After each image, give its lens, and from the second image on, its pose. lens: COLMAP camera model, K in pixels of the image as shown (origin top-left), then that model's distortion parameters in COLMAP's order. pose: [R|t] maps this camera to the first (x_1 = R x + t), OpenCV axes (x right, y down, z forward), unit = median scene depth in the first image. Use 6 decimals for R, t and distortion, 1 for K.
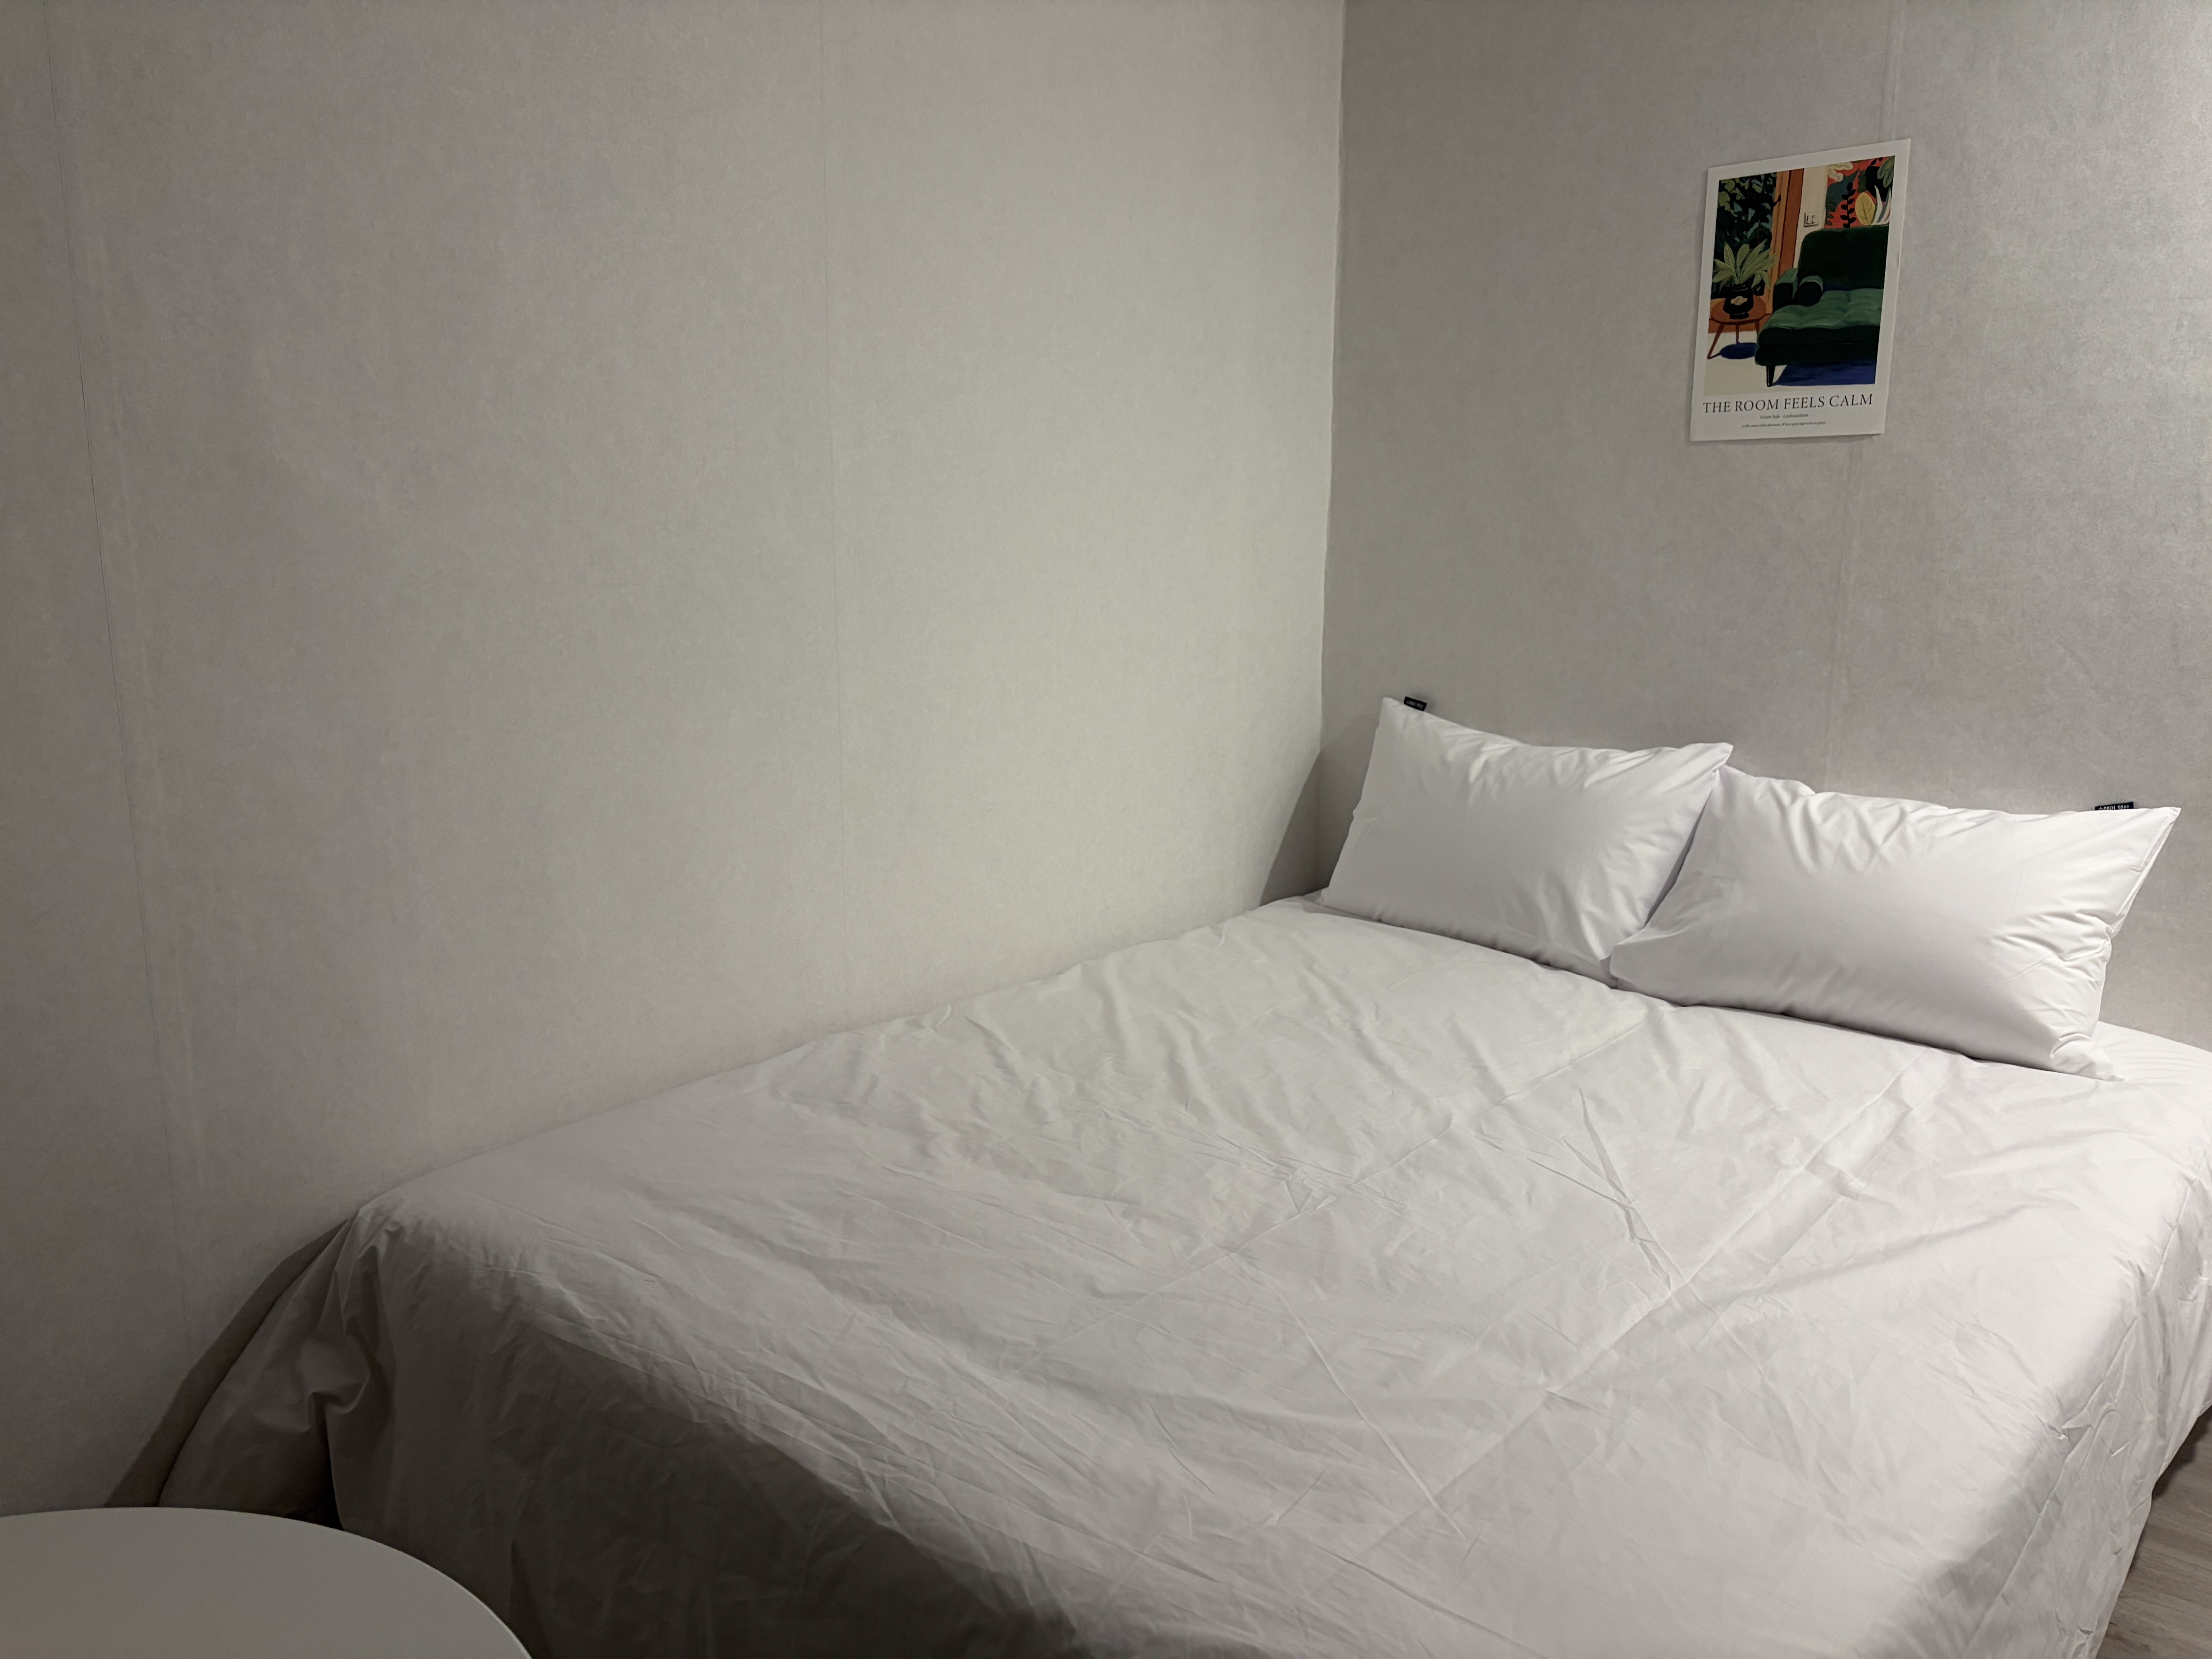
lens RADIAL K [[1624.7, 0, 1106.0], [0, 1624.7, 829.5], [0, 0, 1]] dist [0.002852, -0.032459]
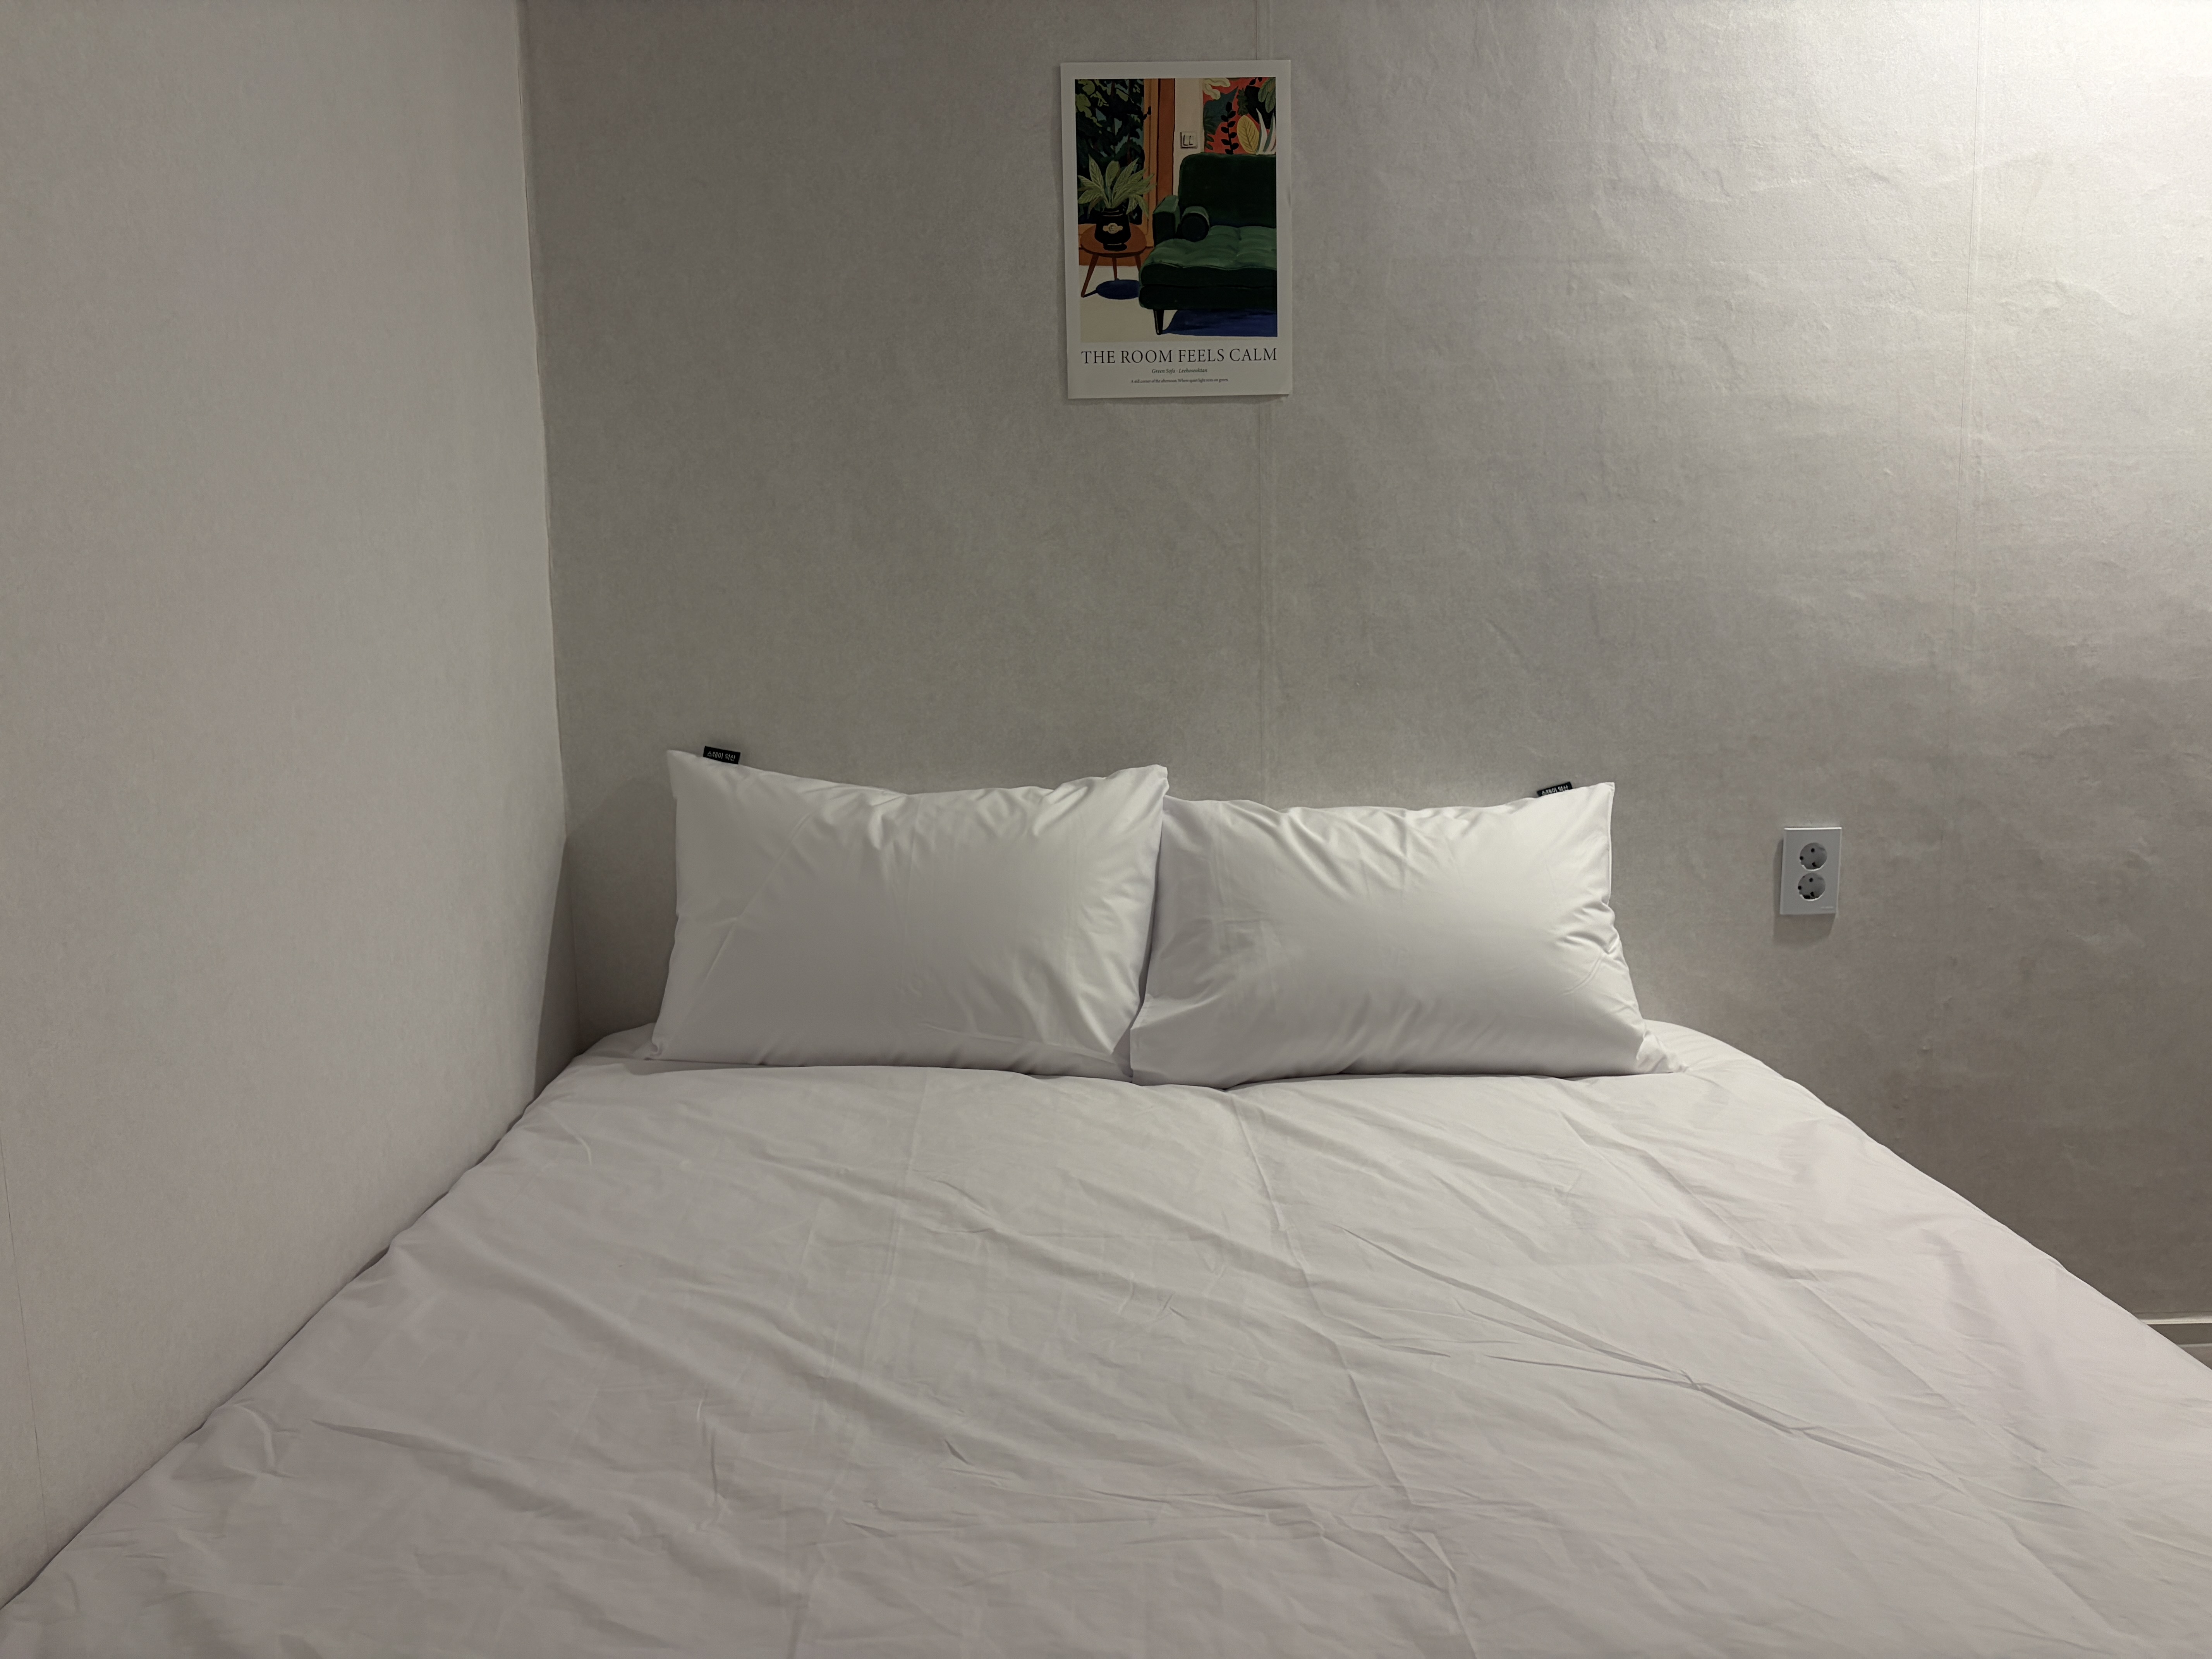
lens RADIAL K [[1624.7, 0, 1106.0], [0, 1624.7, 829.5], [0, 0, 1]] dist [0.002852, -0.032459]
pose [[0.732217, -0.099000, 0.673838, -0.203358], [0.140184, 0.990102, -0.006864, -0.019512], [-0.666488, 0.099487, 0.738848, 0.435137]]
